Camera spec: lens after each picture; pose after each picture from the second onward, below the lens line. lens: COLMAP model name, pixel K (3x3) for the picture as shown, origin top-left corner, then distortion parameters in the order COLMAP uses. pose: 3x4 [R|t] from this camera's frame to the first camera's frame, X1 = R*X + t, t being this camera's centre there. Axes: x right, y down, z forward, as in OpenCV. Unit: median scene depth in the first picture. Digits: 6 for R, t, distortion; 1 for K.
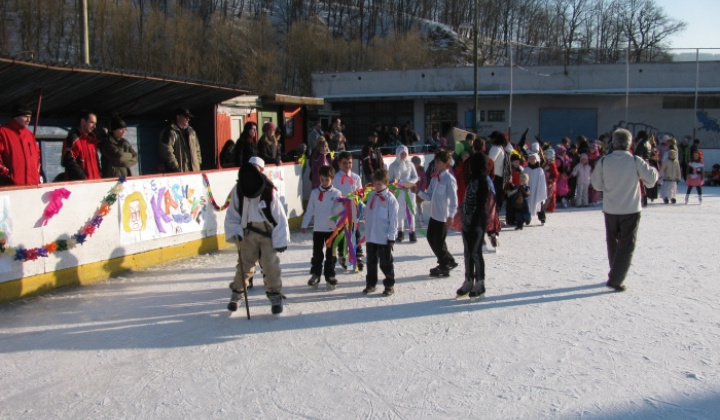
lens RADIAL K [[738.8, 0, 358.2], [0, 738.8, 205.8], [0, 0, 1]] dist [-0.137498, 0.000000]
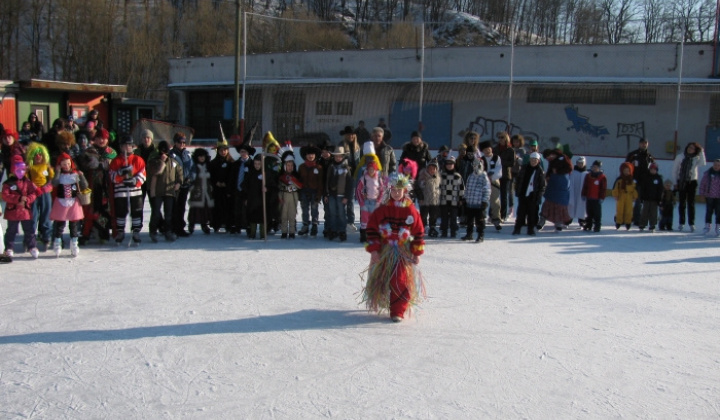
lens RADIAL K [[738.8, 0, 359.3], [0, 738.8, 213.3], [0, 0, 1]] dist [-0.137498, 0.000000]
pose [[0.992601, 0.041214, -0.114215, 0.305923], [-0.039494, 0.999070, 0.017277, -0.016333], [0.114821, -0.012638, 0.993306, 0.147636]]
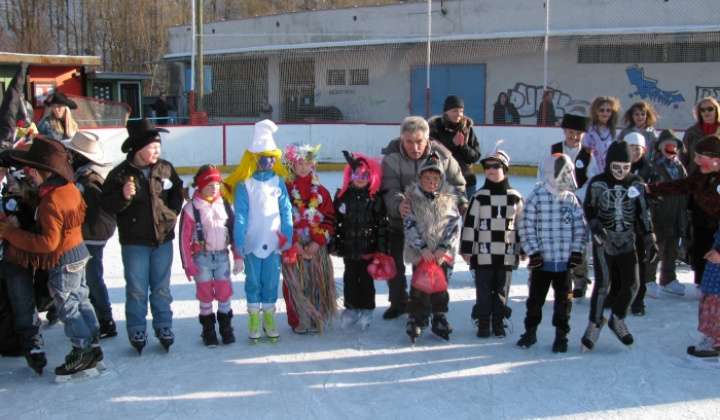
lens RADIAL K [[738.8, 0, 347.2], [0, 738.8, 215.8], [0, 0, 1]] dist [-0.137498, 0.000000]
pose [[0.978483, 0.036223, -0.203123, 0.325245], [-0.024968, 0.998022, 0.057703, -0.028232], [0.204811, -0.051390, 0.977452, 0.286418]]
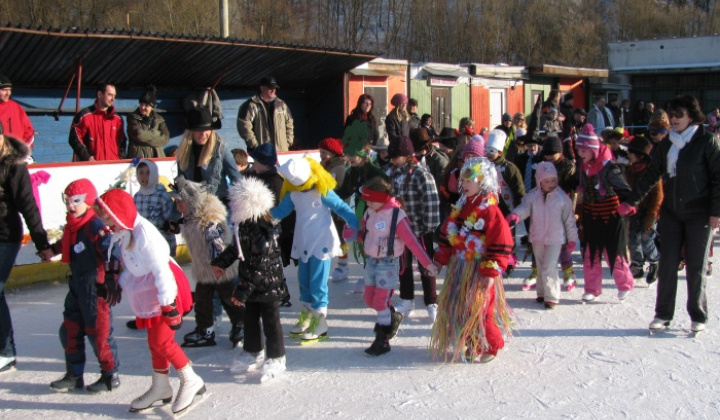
lens RADIAL K [[738.8, 0, 364.3], [0, 738.8, 205.4], [0, 0, 1]] dist [-0.137498, 0.000000]
pose [[0.899695, 0.059335, -0.432468, 0.067587], [-0.044512, 0.998025, 0.044328, -0.007839], [0.434244, -0.020631, 0.900559, 0.079349]]
